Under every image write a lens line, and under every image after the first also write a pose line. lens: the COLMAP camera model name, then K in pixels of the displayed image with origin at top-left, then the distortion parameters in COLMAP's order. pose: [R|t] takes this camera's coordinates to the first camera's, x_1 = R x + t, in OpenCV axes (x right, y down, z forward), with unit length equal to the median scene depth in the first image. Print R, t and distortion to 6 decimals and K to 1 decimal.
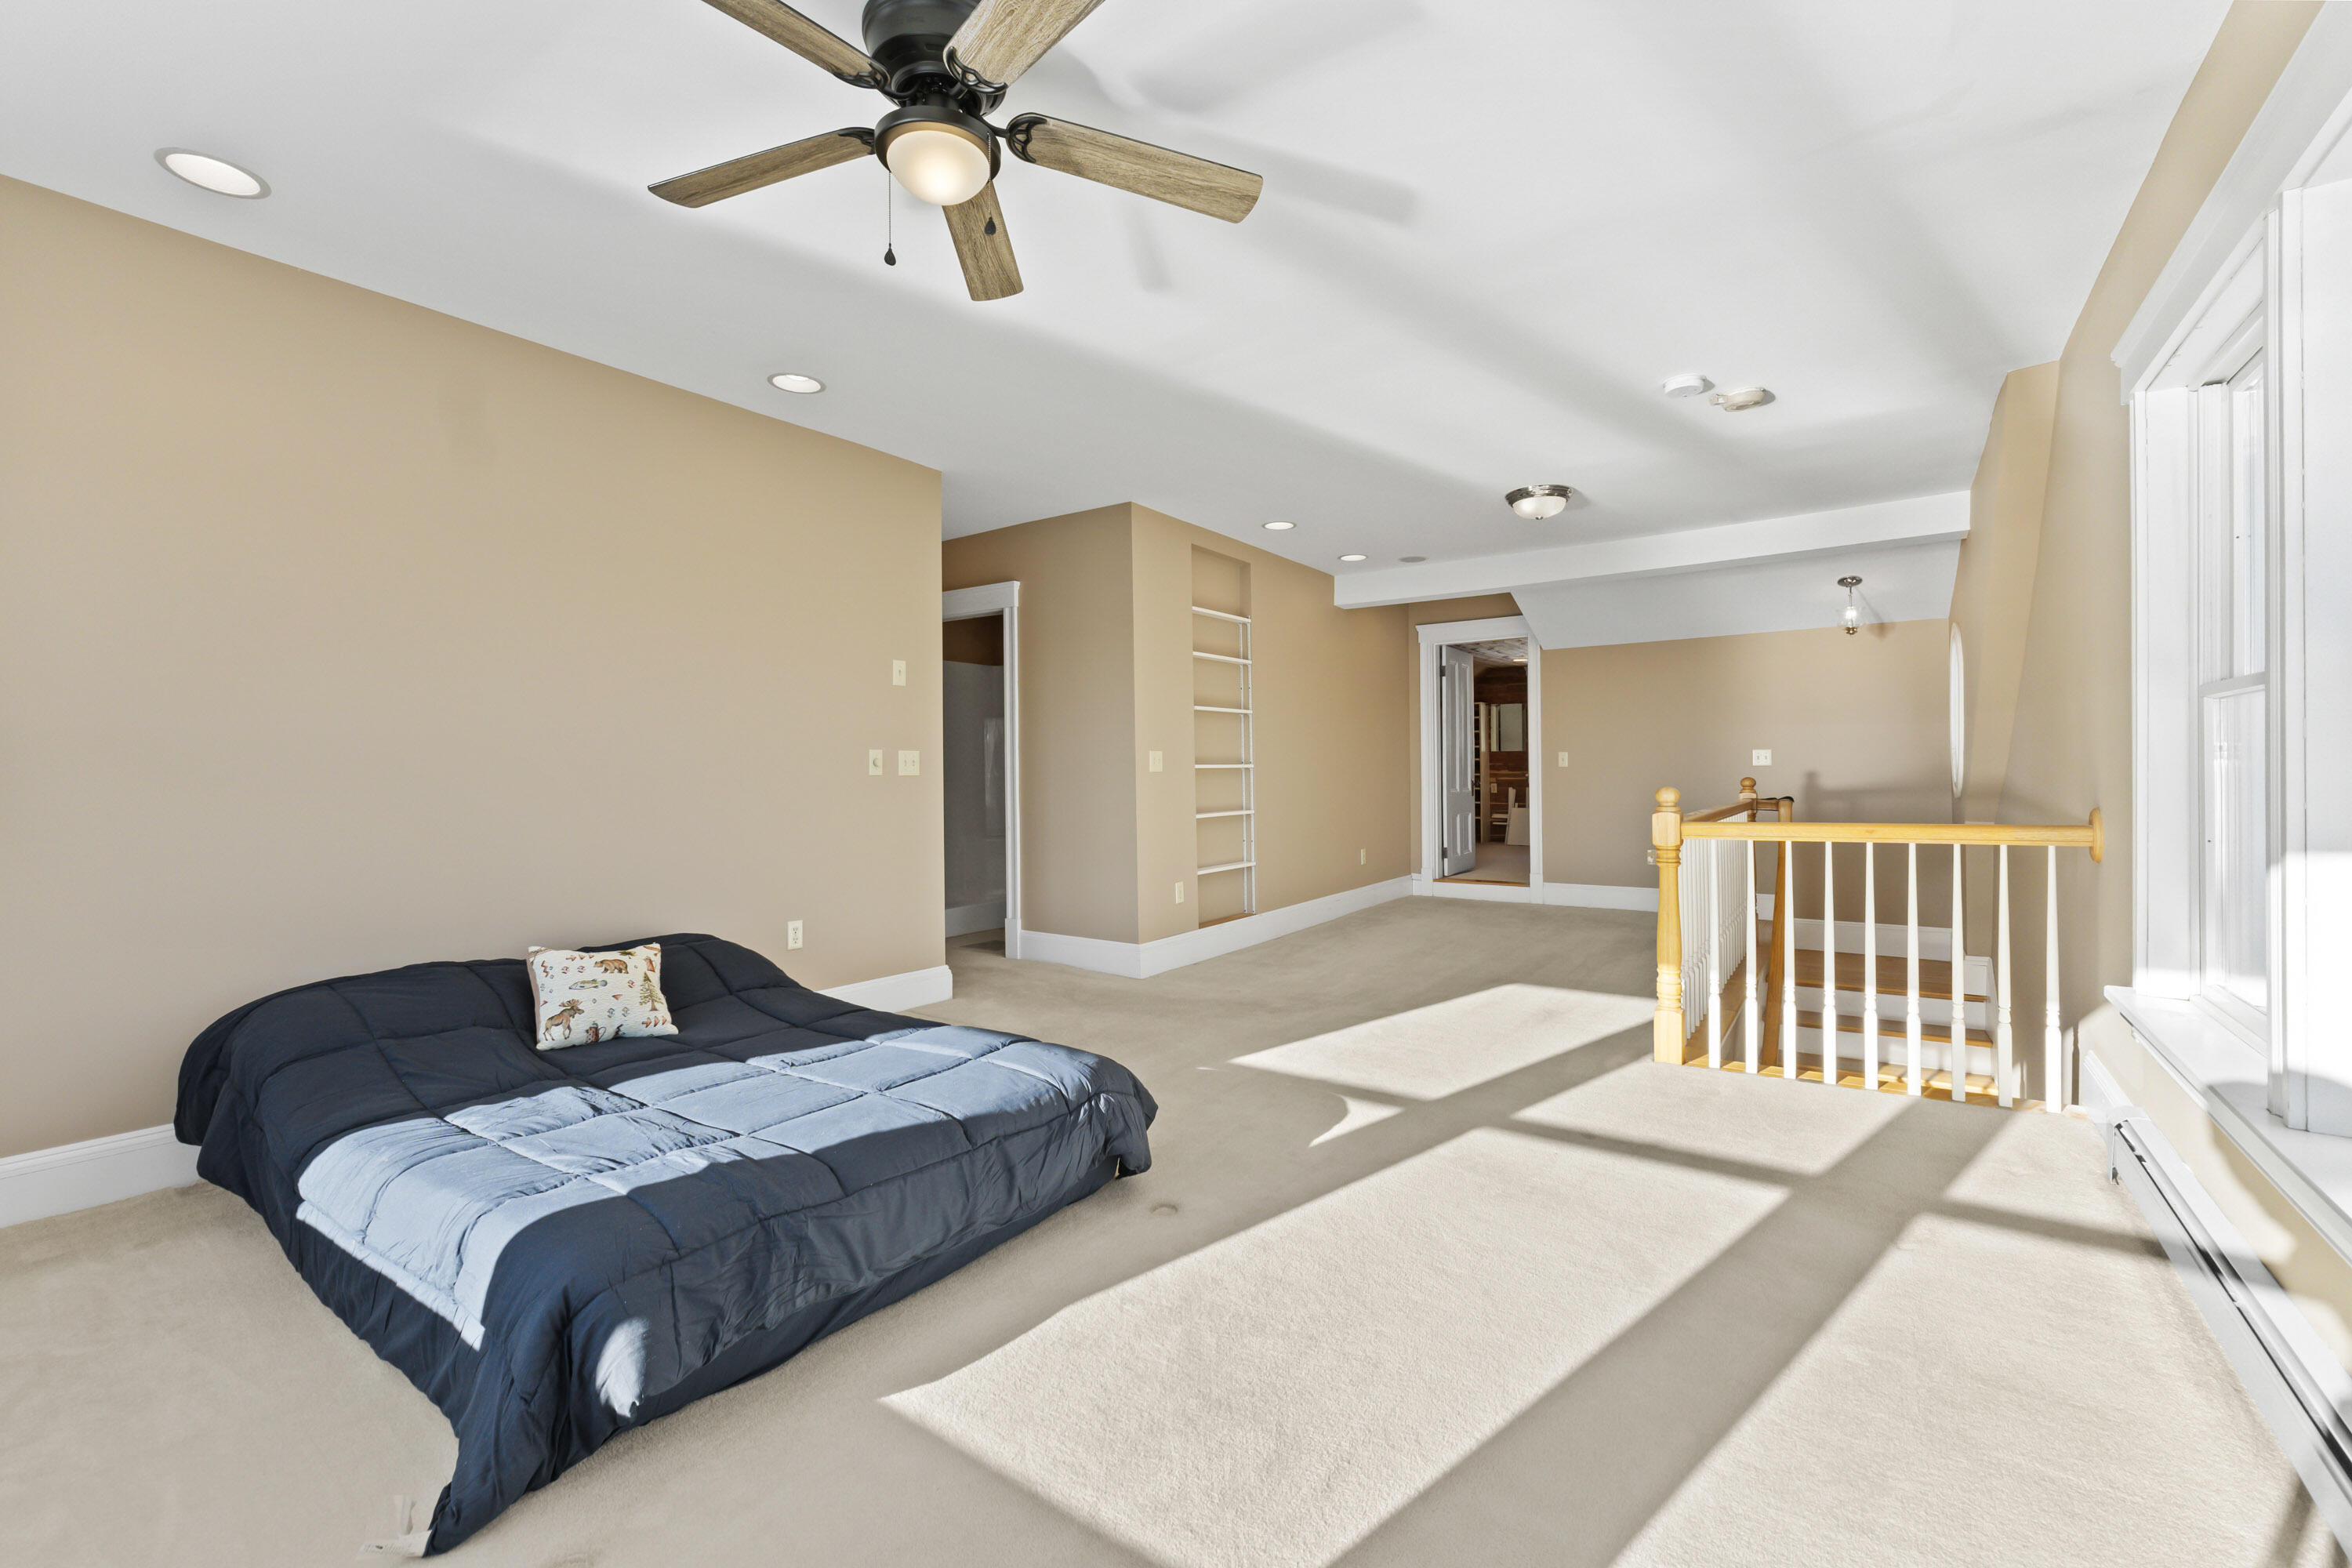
lens RADIAL K [[1008.7, 0, 1193.4], [0, 1008.7, 772.2], [0, 0, 1]] dist [-0.005349, 0.000352]
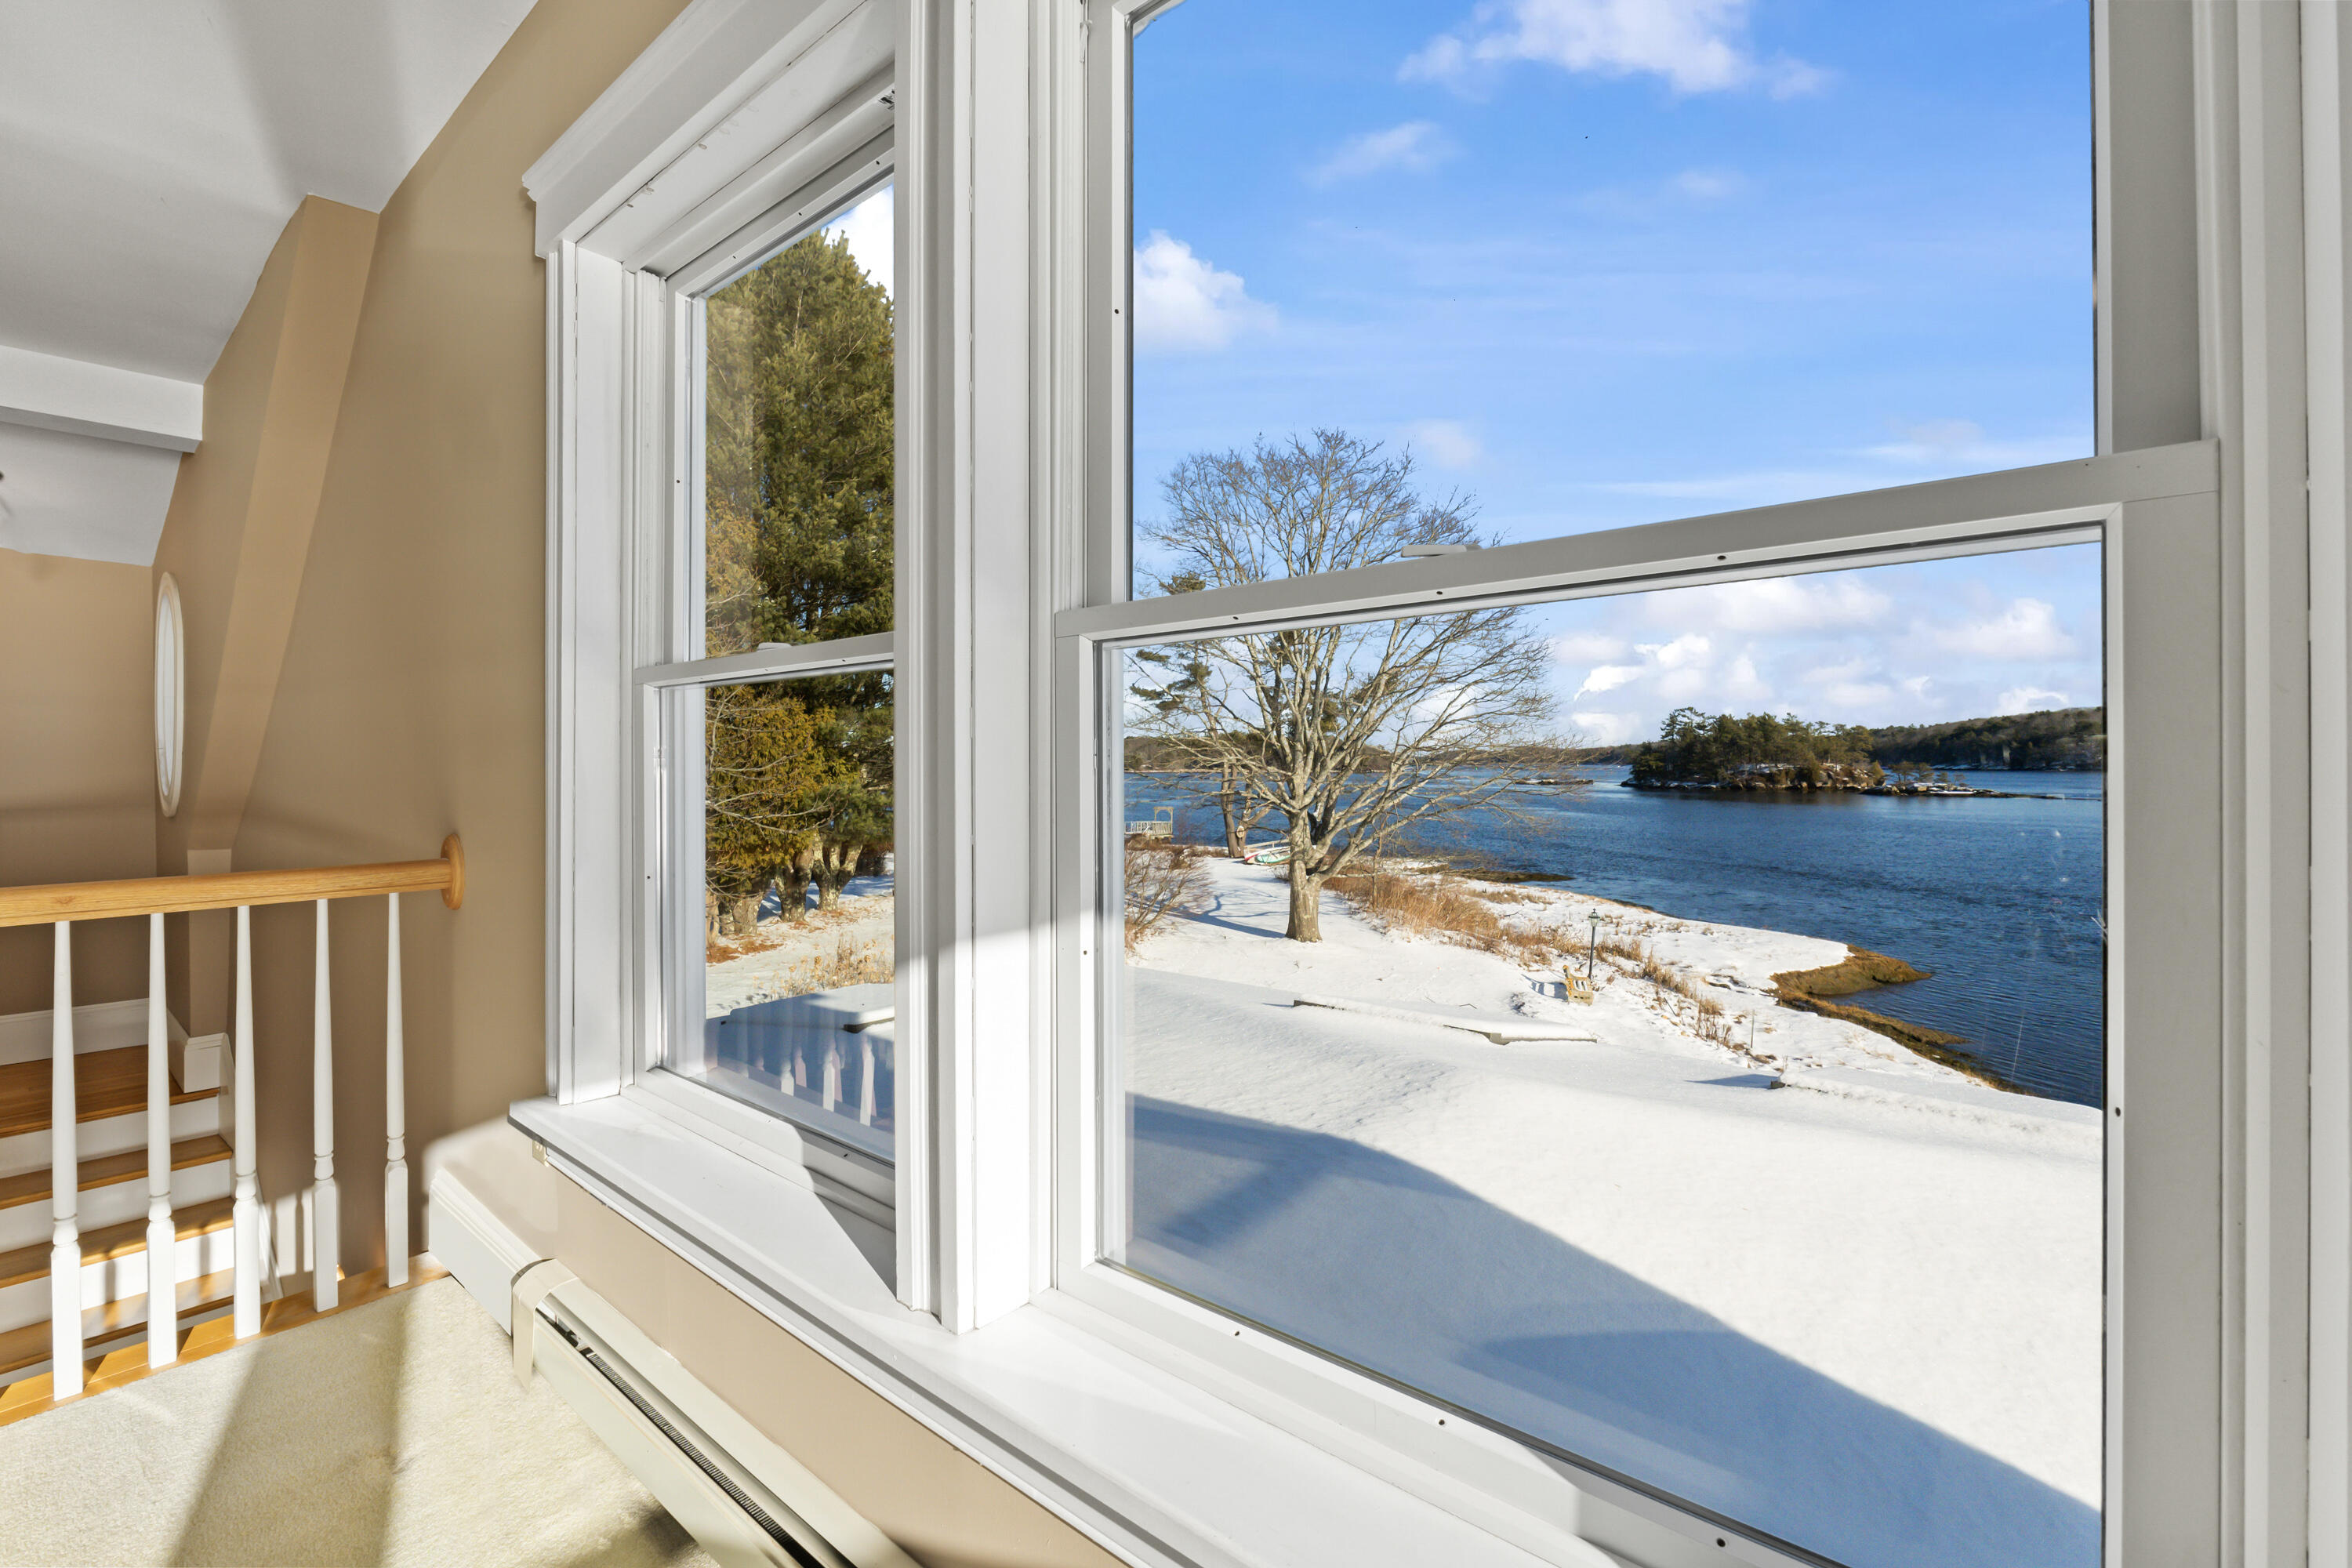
lens RADIAL K [[1008.7, 0, 1194.2], [0, 1008.7, 781.0], [0, 0, 1]] dist [-0.005349, 0.000352]
pose [[0.094190, 0.004861, 0.995542, 0.093478], [-0.000517, 0.999988, -0.004833, 0.000402], [-0.995554, -0.000059, 0.094192, 0.162475]]
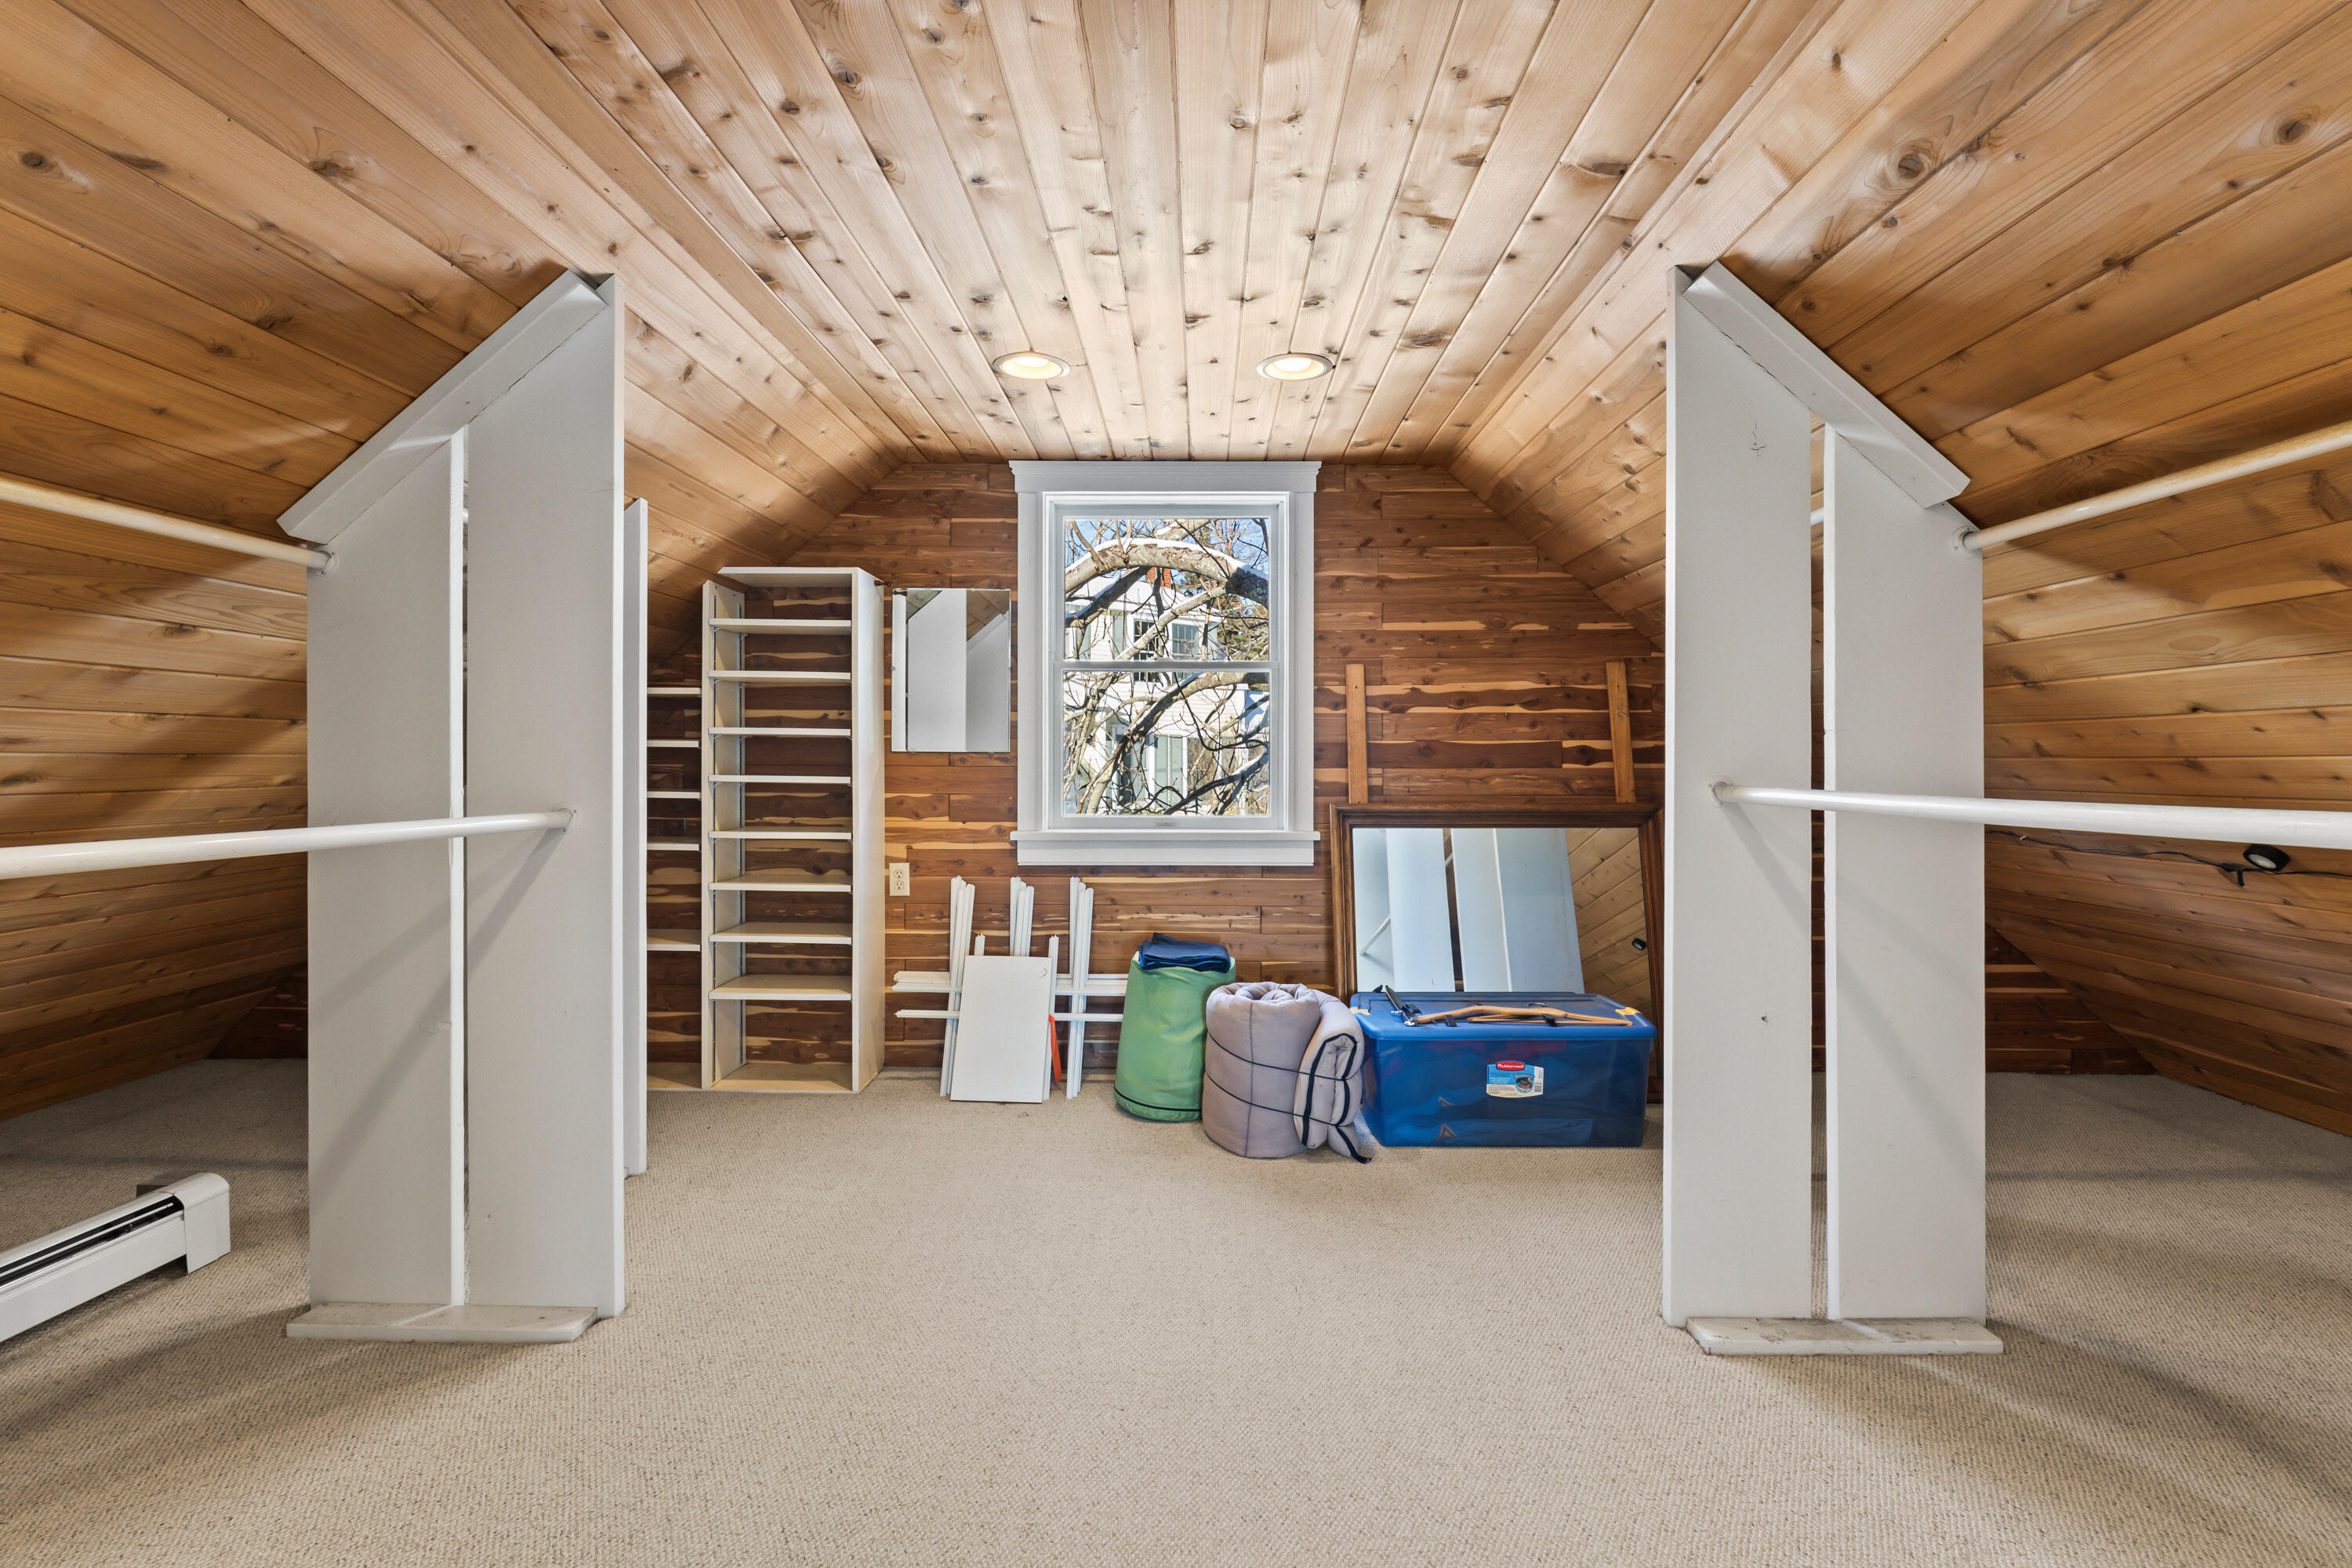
lens RADIAL K [[1090.2, 0, 1179.0], [0, 1090.2, 779.9], [0, 0, 1]] dist [-0.000815, -0.000319]
pose [[0.842510, 0.010578, 0.538577, 0.291630], [-0.009729, 0.999943, -0.004420, -0.017371], [-0.538593, -0.001516, 0.842565, 1.025934]]
